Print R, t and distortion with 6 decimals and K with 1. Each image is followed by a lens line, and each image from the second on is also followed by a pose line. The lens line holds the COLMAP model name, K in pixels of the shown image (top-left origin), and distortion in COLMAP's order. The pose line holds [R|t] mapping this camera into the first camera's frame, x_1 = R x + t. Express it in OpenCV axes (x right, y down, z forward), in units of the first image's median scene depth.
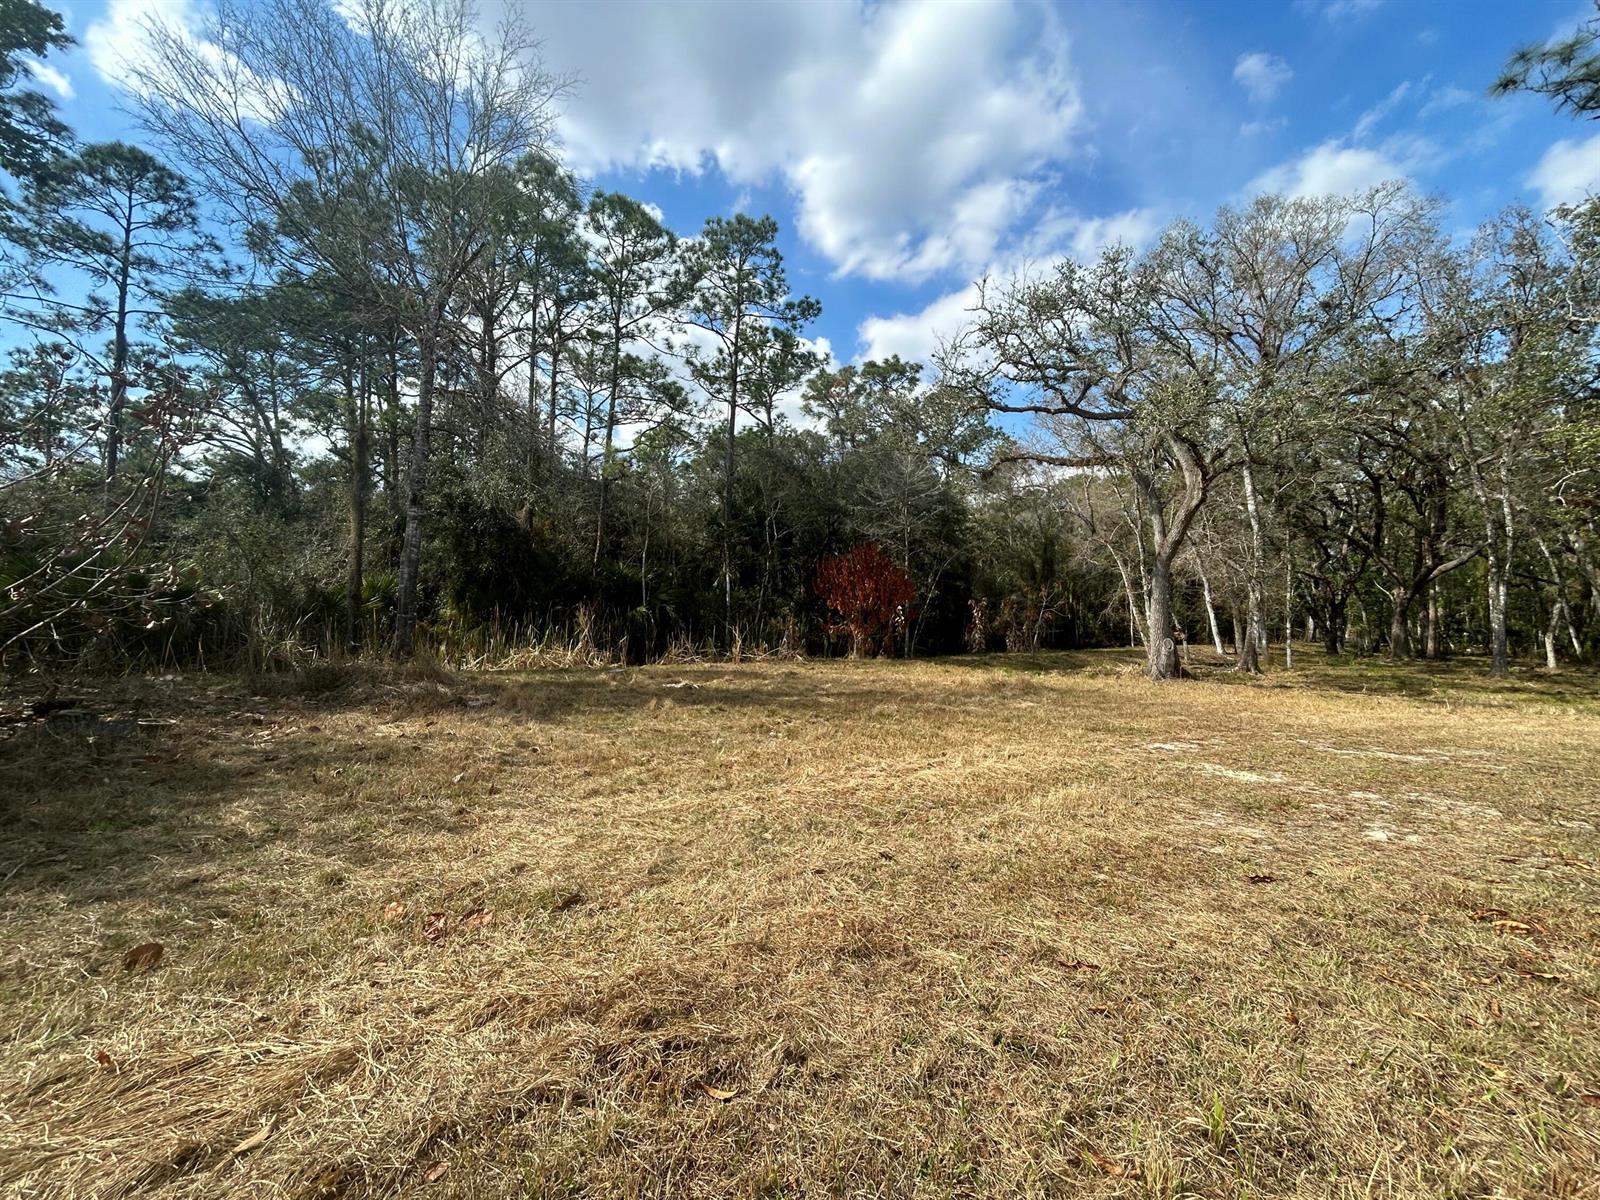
lens RADIAL K [[653.7, 0, 798.1], [0, 653.7, 597.7], [0, 0, 1]] dist [0.000665, 0.001301]
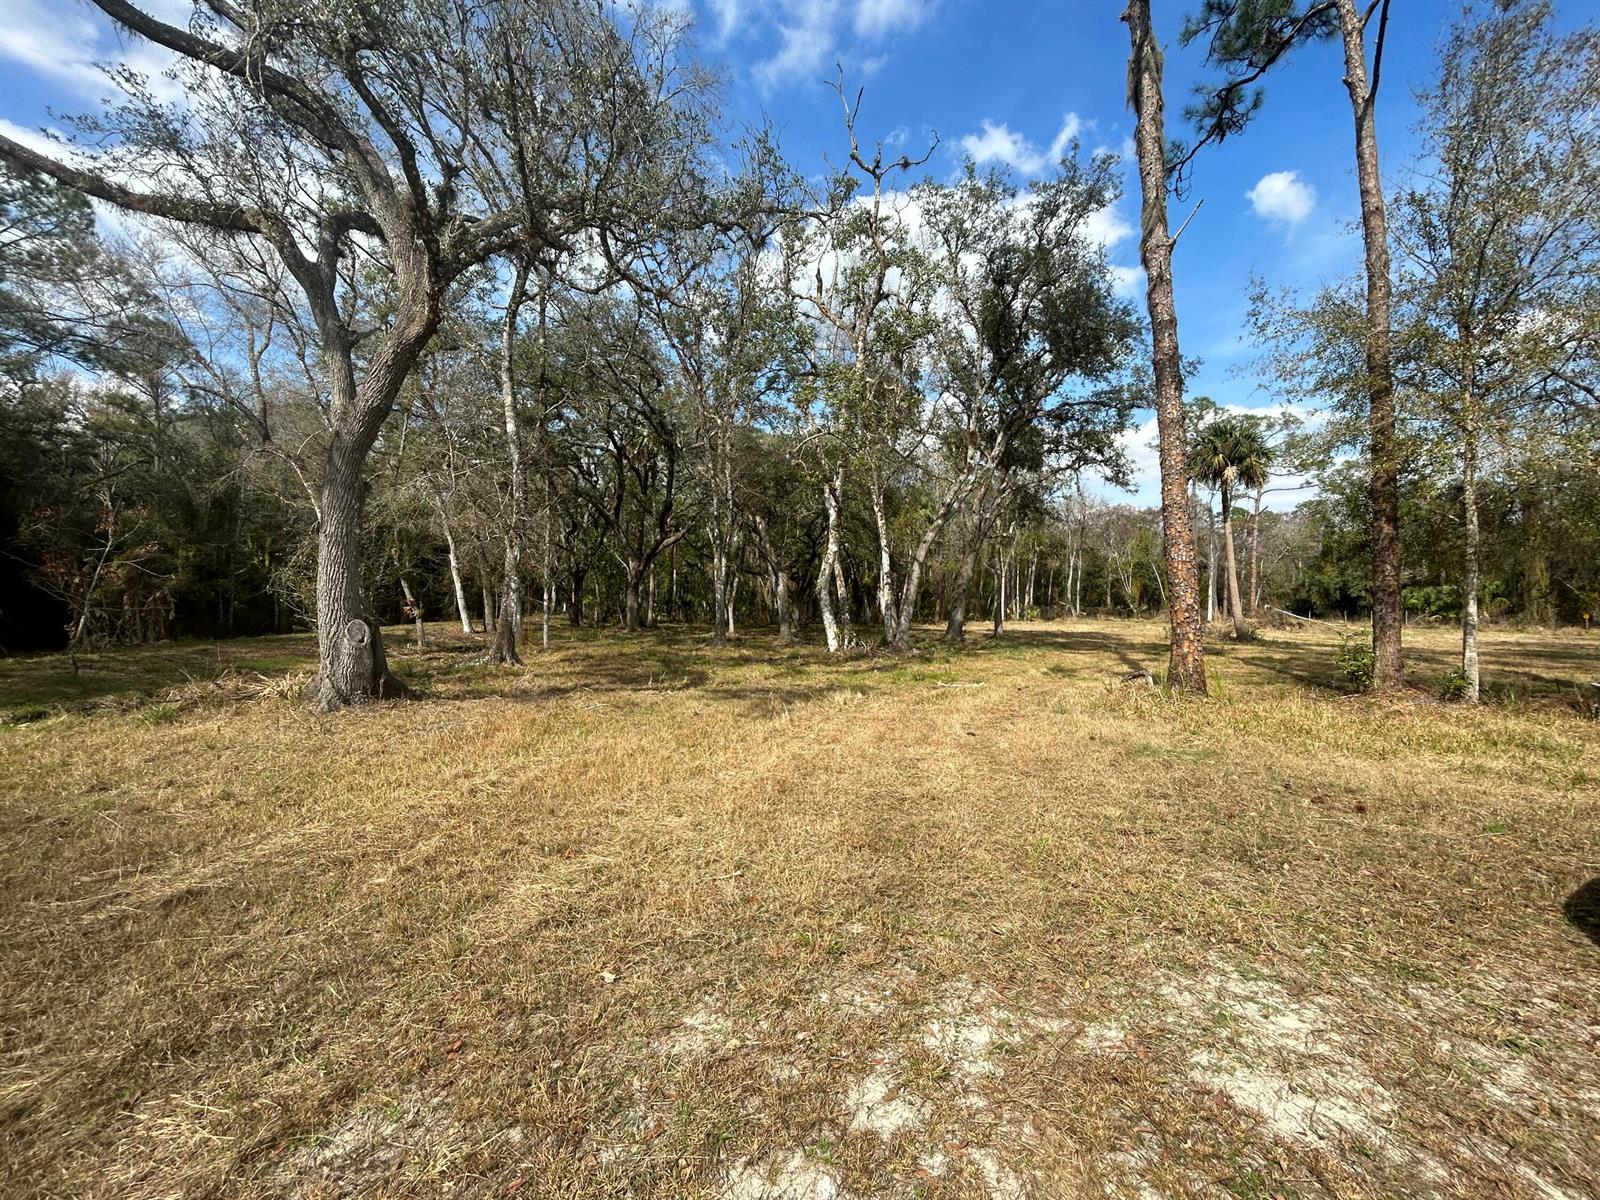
lens RADIAL K [[653.7, 0, 798.1], [0, 653.7, 597.7], [0, 0, 1]] dist [0.000665, 0.001301]
pose [[0.508523, -0.001632, 0.861047, 0.216315], [-0.031335, 0.999301, 0.020400, 0.018227], [-0.860478, -0.037355, 0.508116, 0.328118]]
